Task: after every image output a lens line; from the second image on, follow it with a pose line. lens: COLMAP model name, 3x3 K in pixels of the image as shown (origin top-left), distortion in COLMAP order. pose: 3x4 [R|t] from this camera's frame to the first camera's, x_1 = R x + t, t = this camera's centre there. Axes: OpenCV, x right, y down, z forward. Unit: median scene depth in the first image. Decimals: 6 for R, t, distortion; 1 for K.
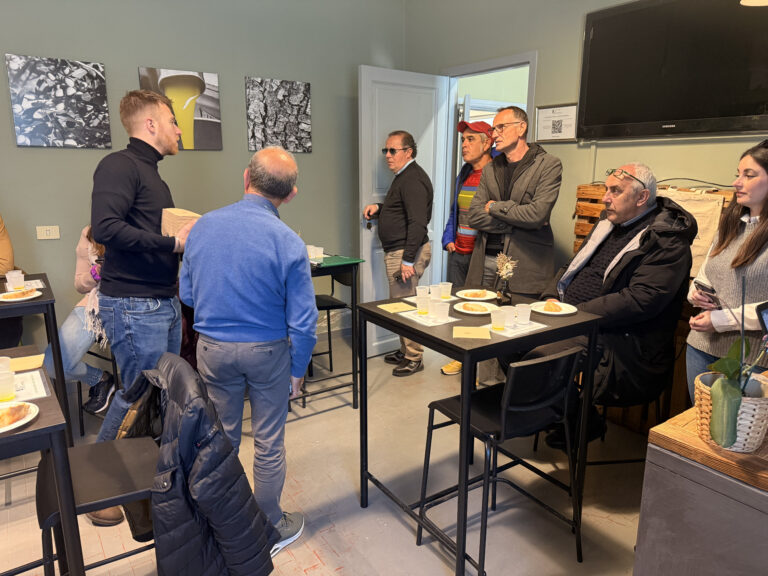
lens RADIAL K [[543.3, 0, 384.2], [0, 543.3, 292.2], [0, 0, 1]] dist [0.067381, -0.078259]
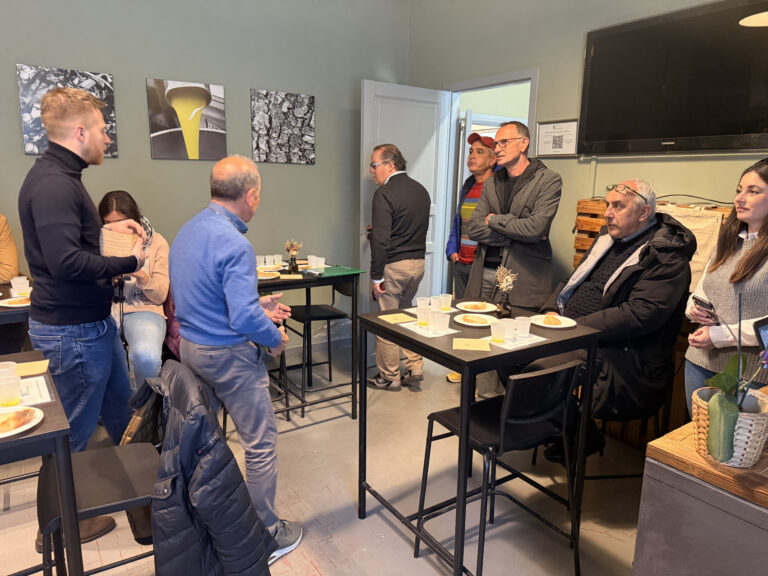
lens RADIAL K [[543.0, 0, 381.5], [0, 543.0, 289.9], [0, 0, 1]] dist [0.070306, -0.083088]
pose [[0.999889, 0.014257, -0.004391, -0.002348], [-0.014358, 0.999615, -0.023749, -0.000402], [0.004050, 0.023809, 0.999708, -0.008714]]
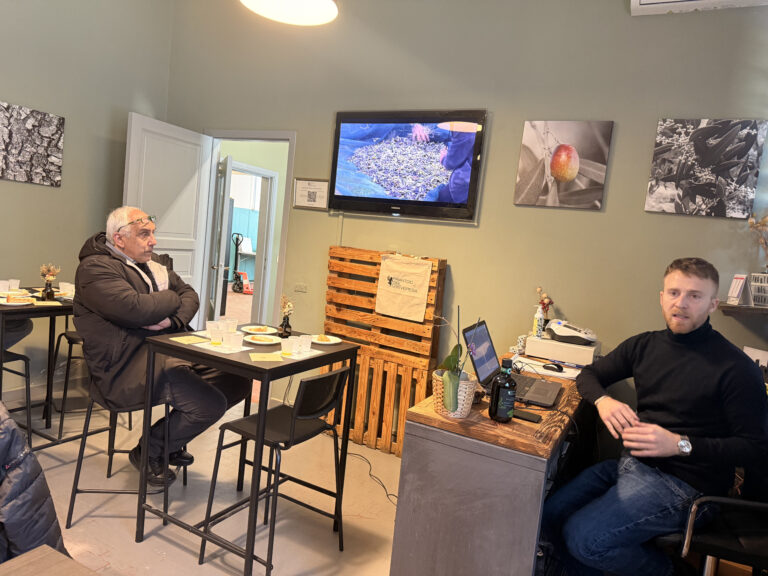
lens RADIAL K [[540.4, 0, 387.8], [0, 540.4, 289.3], [0, 0, 1]] dist [0.086381, -0.113093]
pose [[0.877919, 0.046784, 0.476519, -0.142999], [0.005595, 0.994145, -0.107911, 0.044908], [-0.478777, 0.097403, 0.872517, -0.144887]]
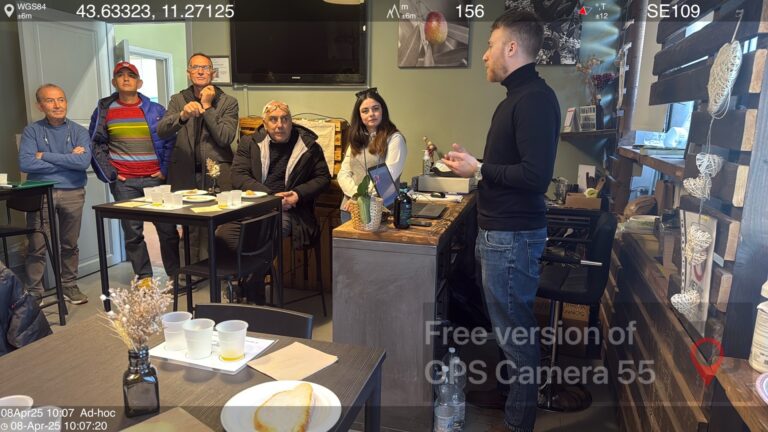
lens RADIAL K [[513.7, 0, 387.0], [0, 513.7, 218.6], [0, 0, 1]] dist [0.117338, -0.178601]
pose [[0.774360, -0.104491, 0.624058, -0.255990], [0.125907, 0.991993, 0.009867, 0.114955], [-0.620092, 0.070933, 0.781315, -0.274960]]
